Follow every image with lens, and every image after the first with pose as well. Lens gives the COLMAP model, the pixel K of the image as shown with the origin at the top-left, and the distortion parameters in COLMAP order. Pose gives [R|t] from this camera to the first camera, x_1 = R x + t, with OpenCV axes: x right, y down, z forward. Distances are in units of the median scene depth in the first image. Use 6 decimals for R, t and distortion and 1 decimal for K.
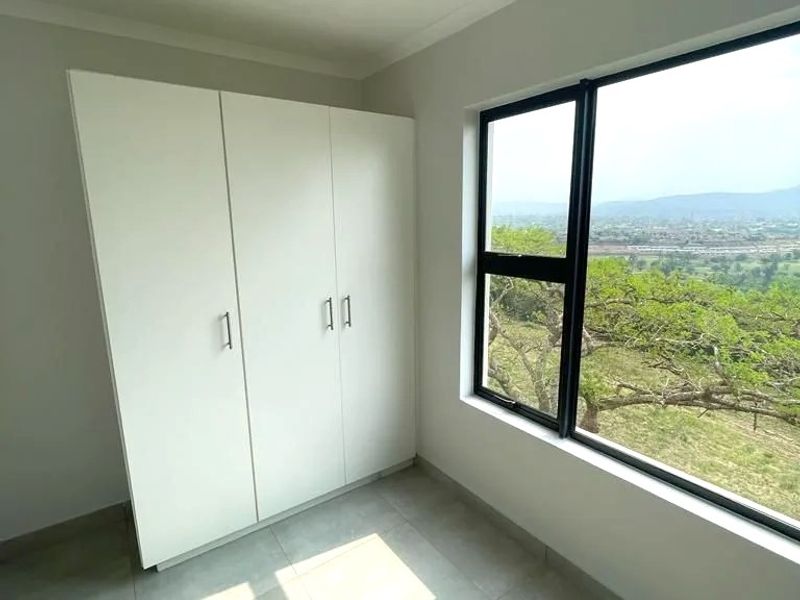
lens RADIAL K [[431.0, 0, 402.6], [0, 431.0, 299.3], [0, 0, 1]] dist [-0.001844, -0.000227]
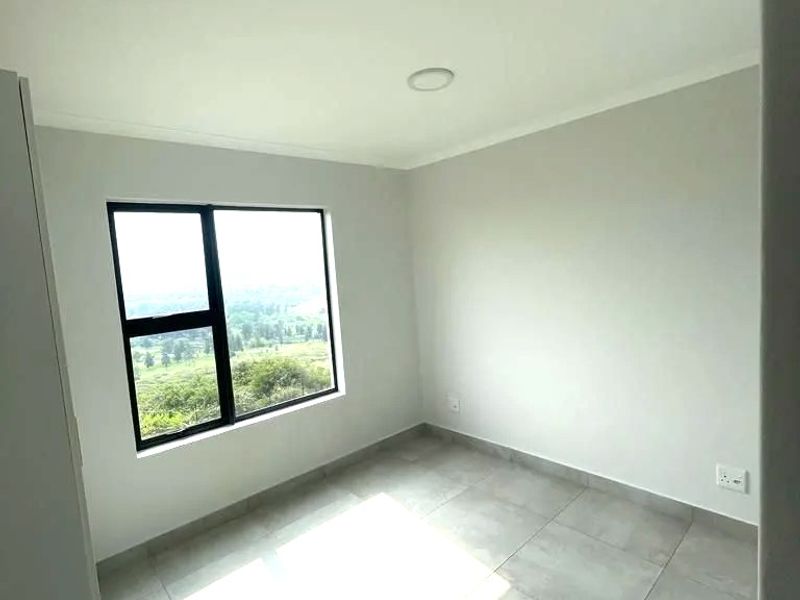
lens RADIAL K [[431.0, 0, 402.6], [0, 431.0, 299.3], [0, 0, 1]] dist [-0.001844, -0.000227]
pose [[-0.129224, -0.063022, 0.989611, -1.117262], [0.258015, 0.961467, 0.094921, -0.089444], [-0.957460, 0.267600, -0.107984, 0.440222]]
